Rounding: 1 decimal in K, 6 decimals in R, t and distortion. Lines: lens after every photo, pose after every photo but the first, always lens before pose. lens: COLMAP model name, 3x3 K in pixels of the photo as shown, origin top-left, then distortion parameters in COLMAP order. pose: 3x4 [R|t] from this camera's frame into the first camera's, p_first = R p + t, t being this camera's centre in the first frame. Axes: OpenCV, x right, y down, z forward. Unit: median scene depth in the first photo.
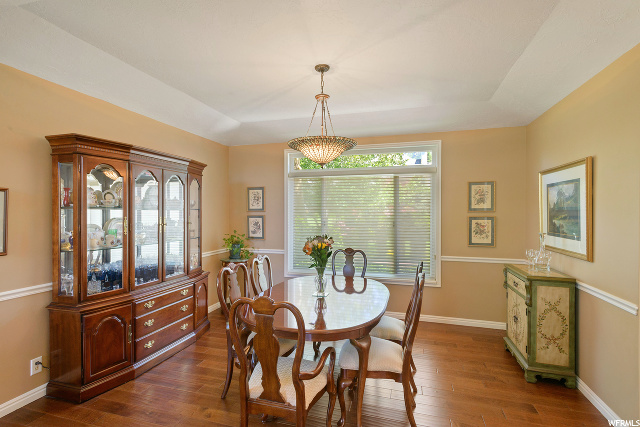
lens RADIAL K [[314.4, 0, 316.8], [0, 314.4, 213.3], [0, 0, 1]] dist [0.004134, 0.000946]
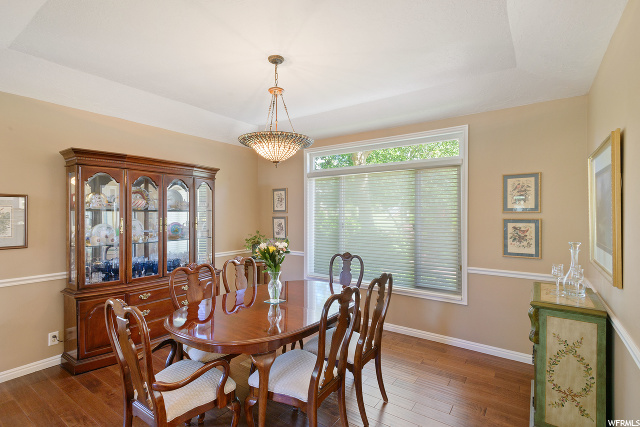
lens RADIAL K [[314.4, 0, 320.6], [0, 314.4, 215.4], [0, 0, 1]] dist [0.004134, 0.000946]
pose [[0.946536, 0.001019, -0.322597, 0.385605], [0.000208, 0.999993, 0.003770, -0.001395], [0.322598, -0.003635, 0.946529, 0.135857]]
